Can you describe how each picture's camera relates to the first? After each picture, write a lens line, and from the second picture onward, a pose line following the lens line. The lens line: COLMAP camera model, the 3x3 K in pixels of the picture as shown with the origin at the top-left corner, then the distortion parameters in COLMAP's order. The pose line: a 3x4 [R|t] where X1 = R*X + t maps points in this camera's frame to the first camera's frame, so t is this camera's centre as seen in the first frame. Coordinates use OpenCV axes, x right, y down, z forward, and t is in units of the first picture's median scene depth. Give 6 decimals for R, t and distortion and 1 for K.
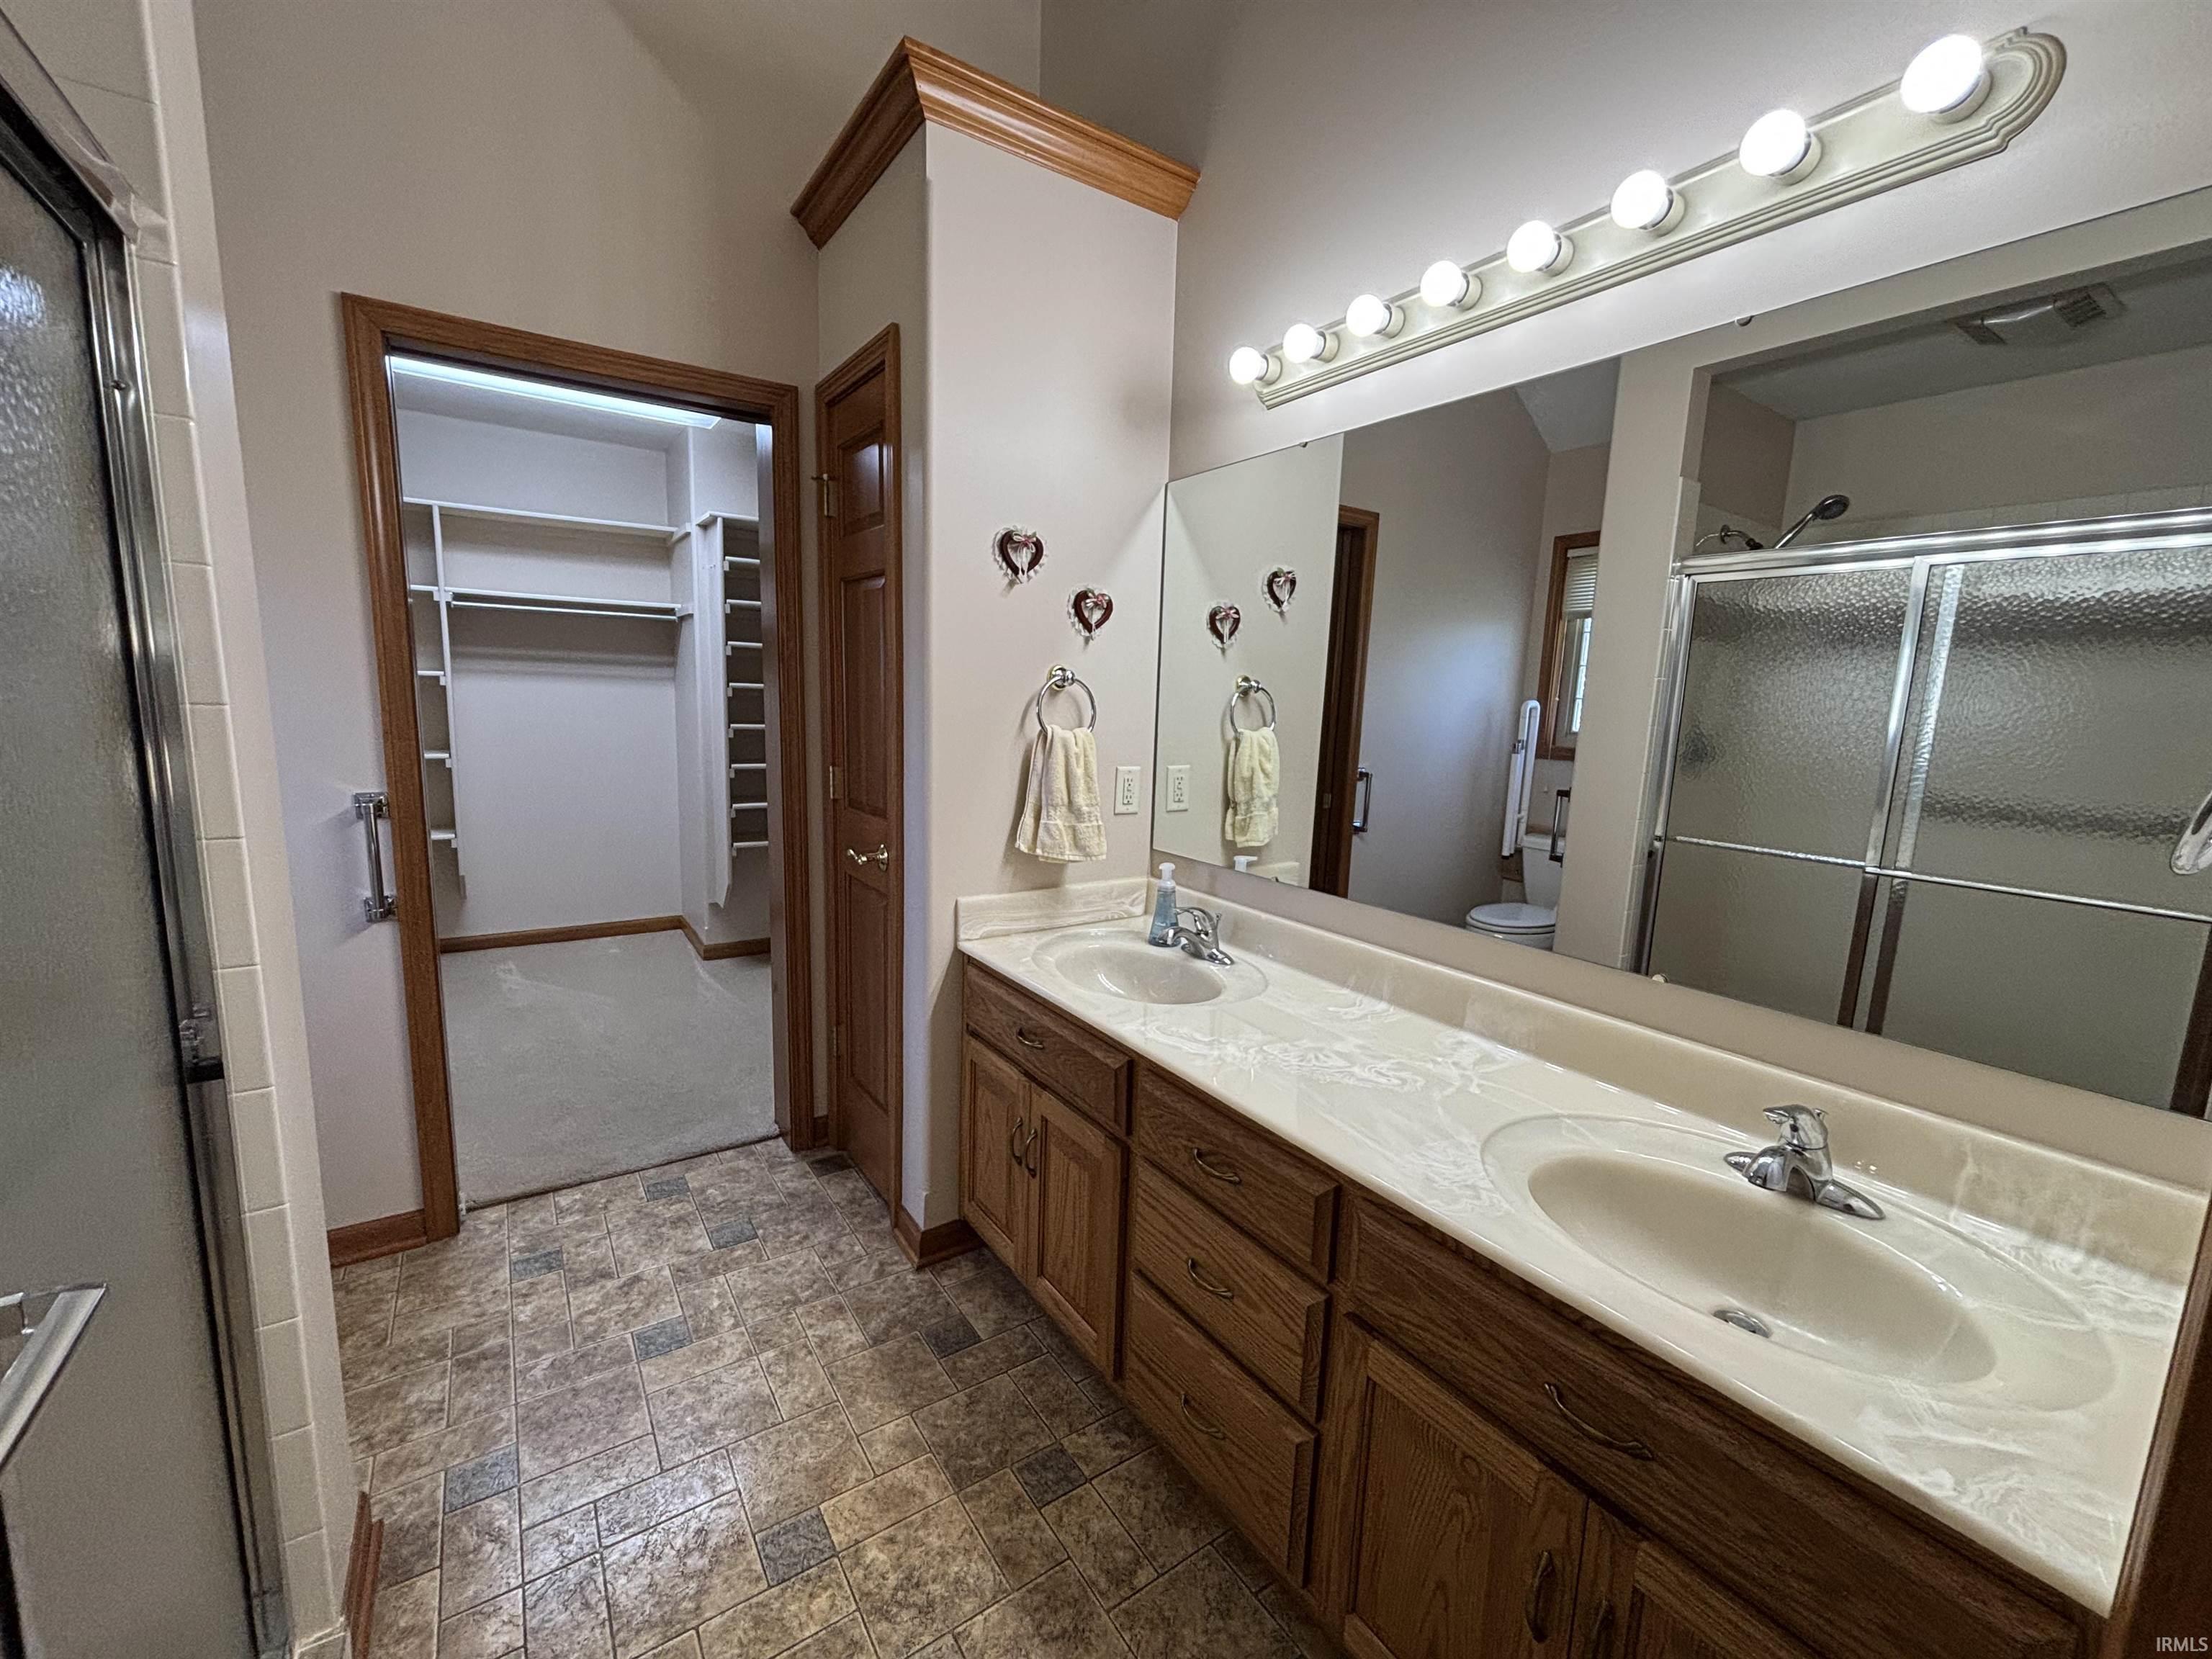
lens RADIAL K [[890.5, 0, 1096.2], [0, 890.5, 829.5], [0, 0, 1]] dist [0.003162, -0.000975]
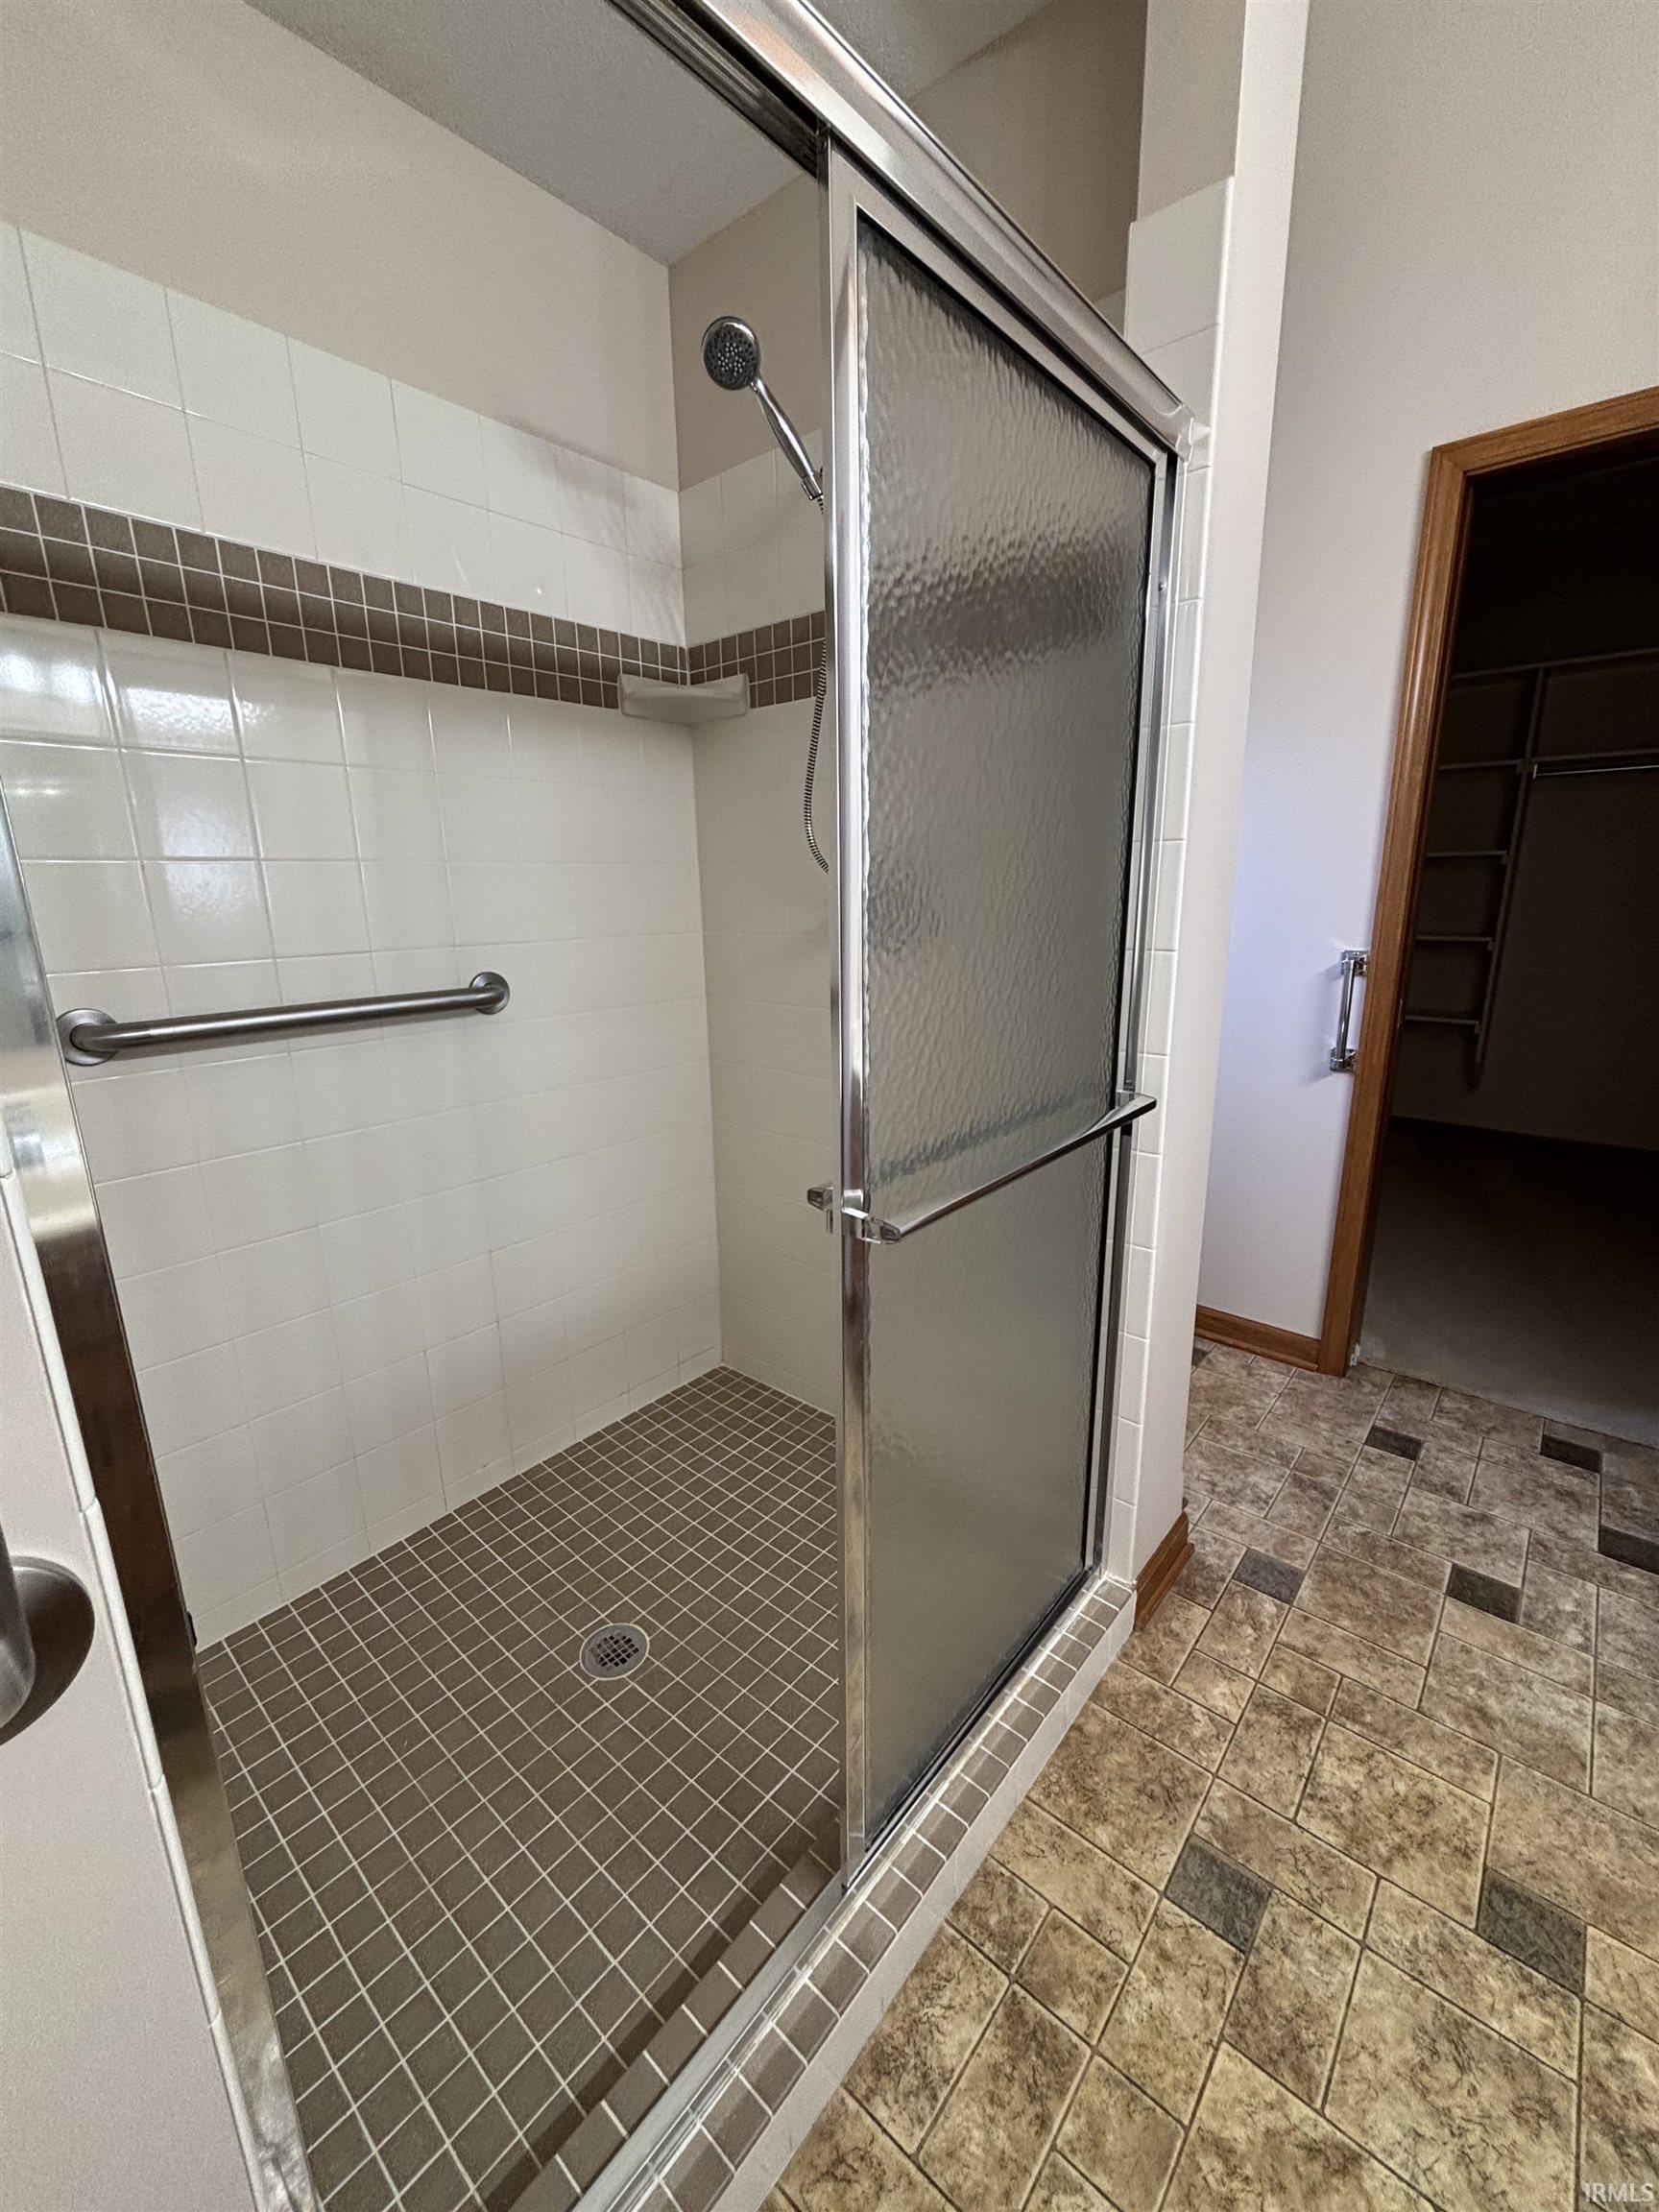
lens RADIAL K [[890.5, 0, 827.4], [0, 890.5, 1103.1], [0, 0, 1]] dist [0.003162, -0.000975]
pose [[0.257053, 0.189299, -0.947676, 0.072698], [-0.118226, 0.979422, 0.163572, 0.039017], [0.959138, 0.069993, 0.274143, 0.116060]]
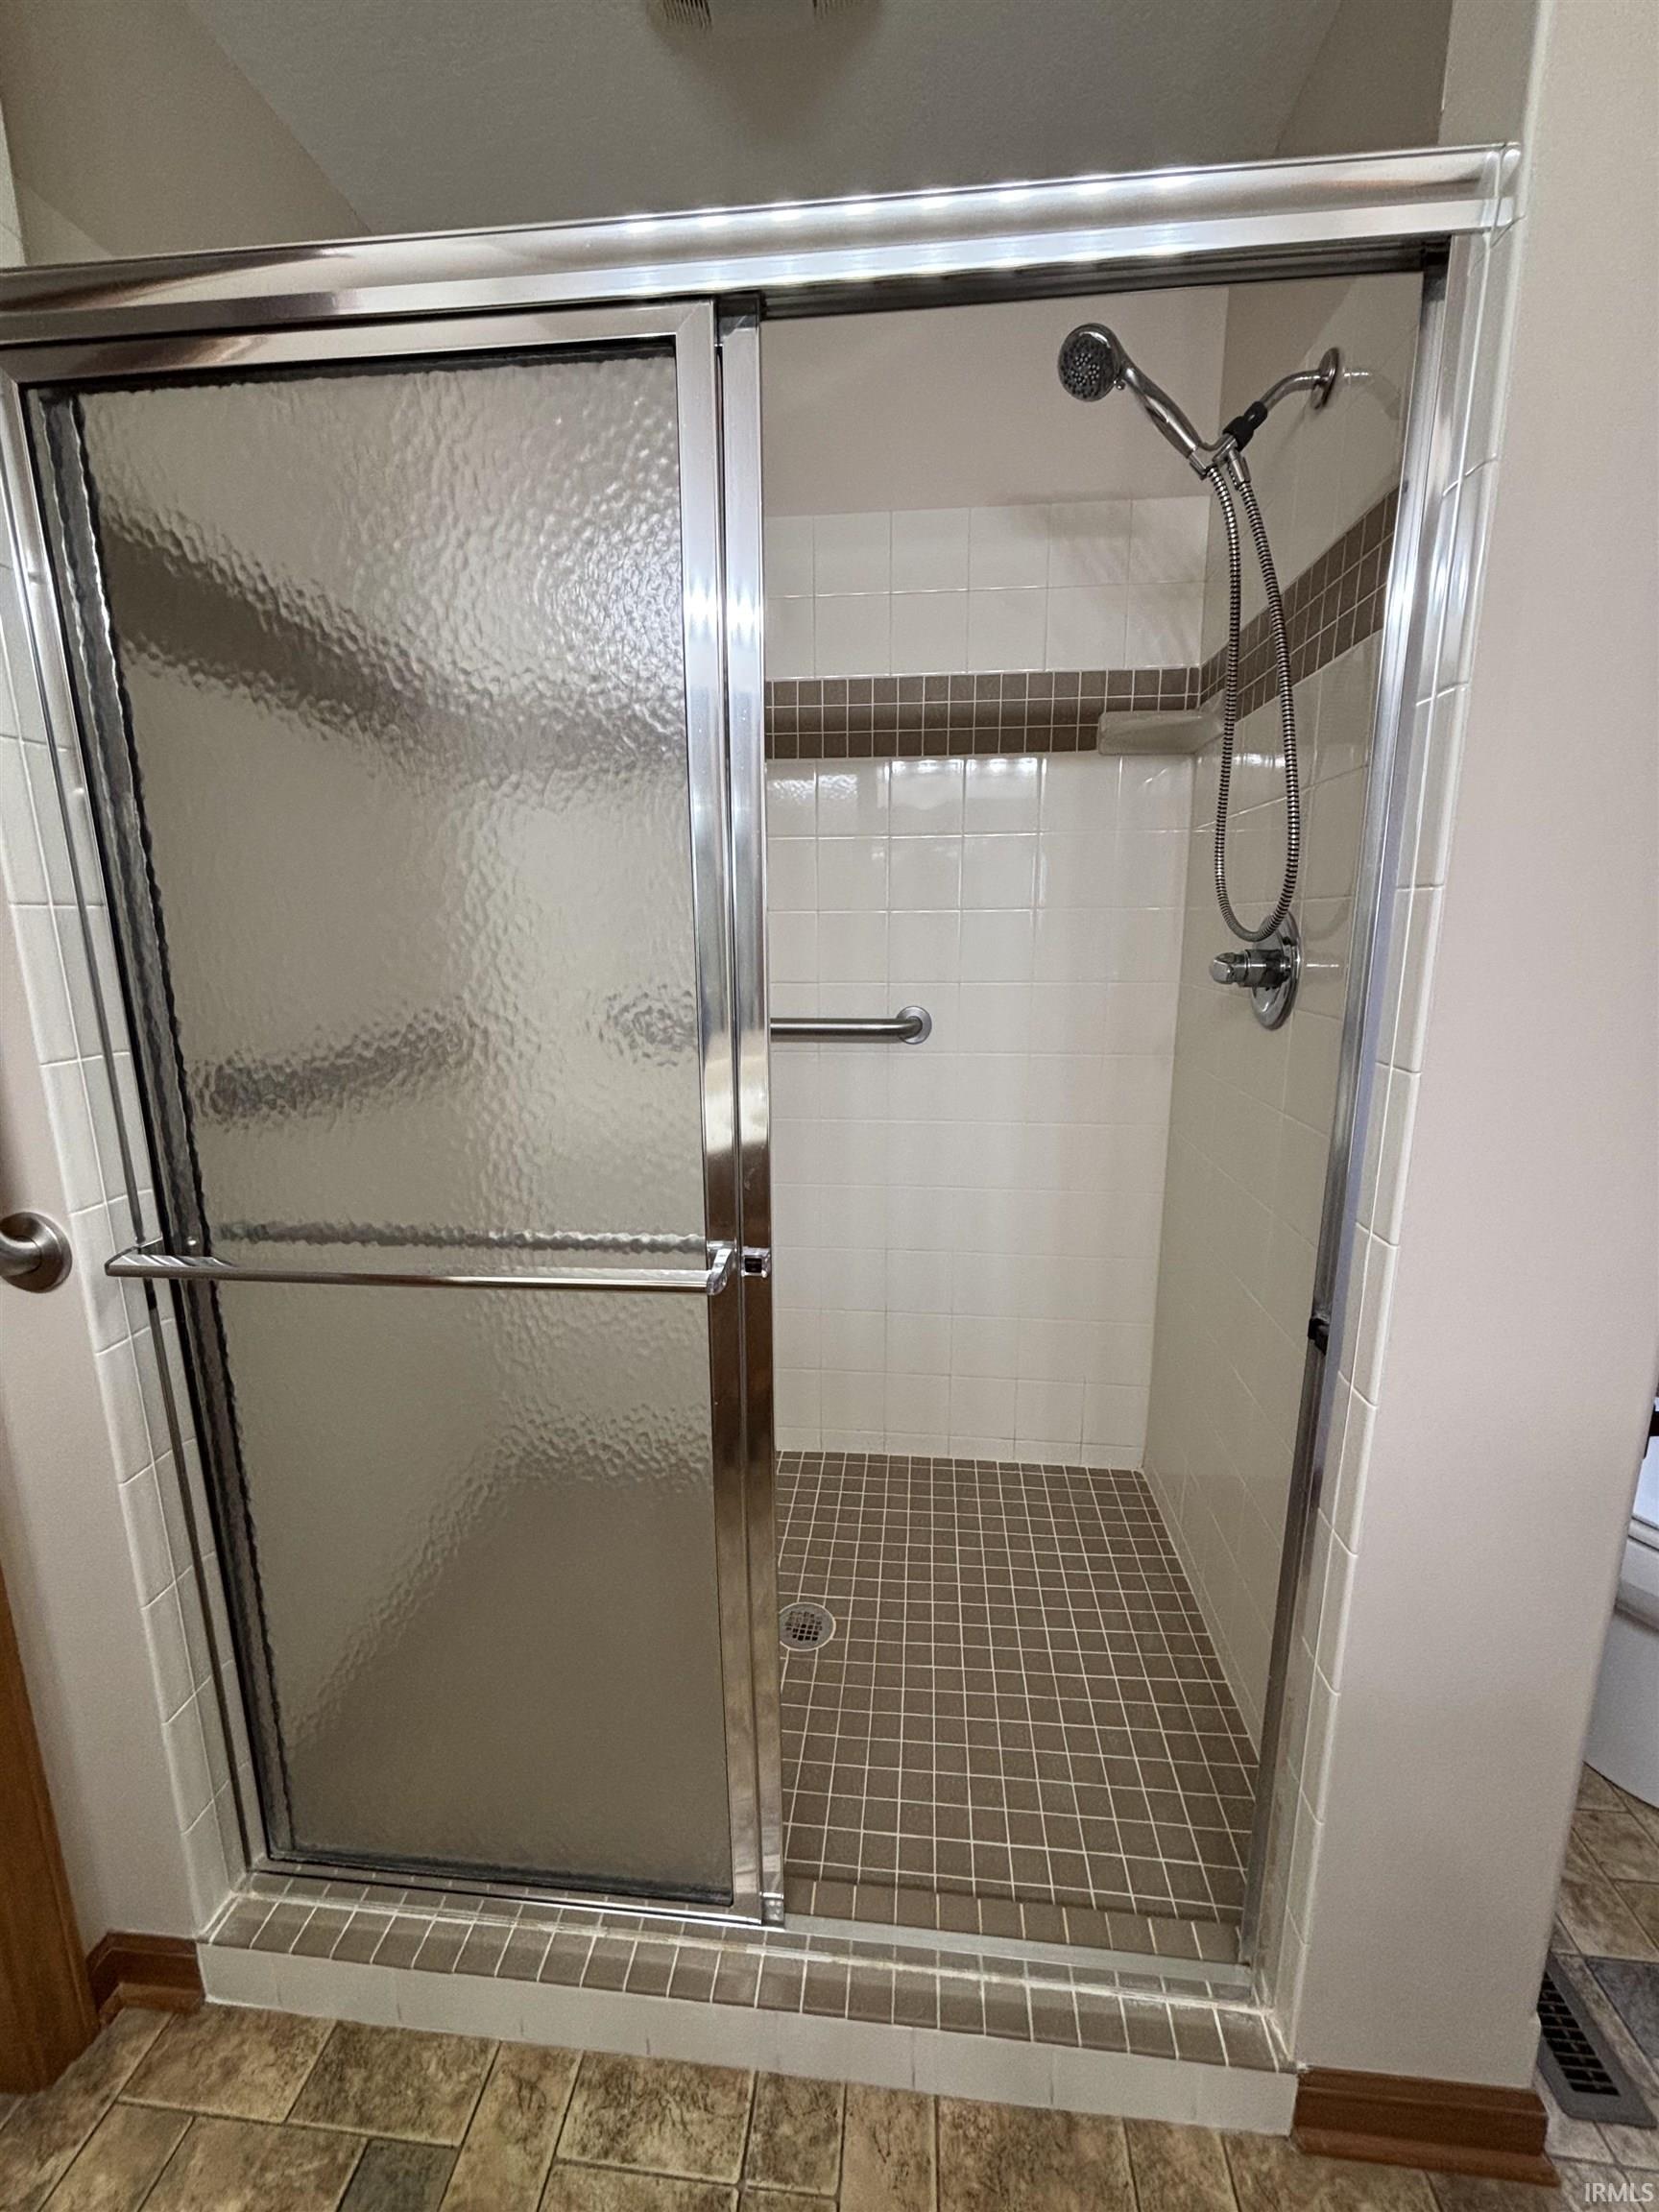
lens RADIAL K [[890.5, 0, 830.4], [0, 890.5, 1105.5], [0, 0, 1]] dist [0.003162, -0.000975]
pose [[-0.644080, 0.121736, -0.755210, -0.055686], [-0.130165, 0.955417, 0.265019, -0.051529], [0.753803, 0.268995, -0.599519, 0.589162]]
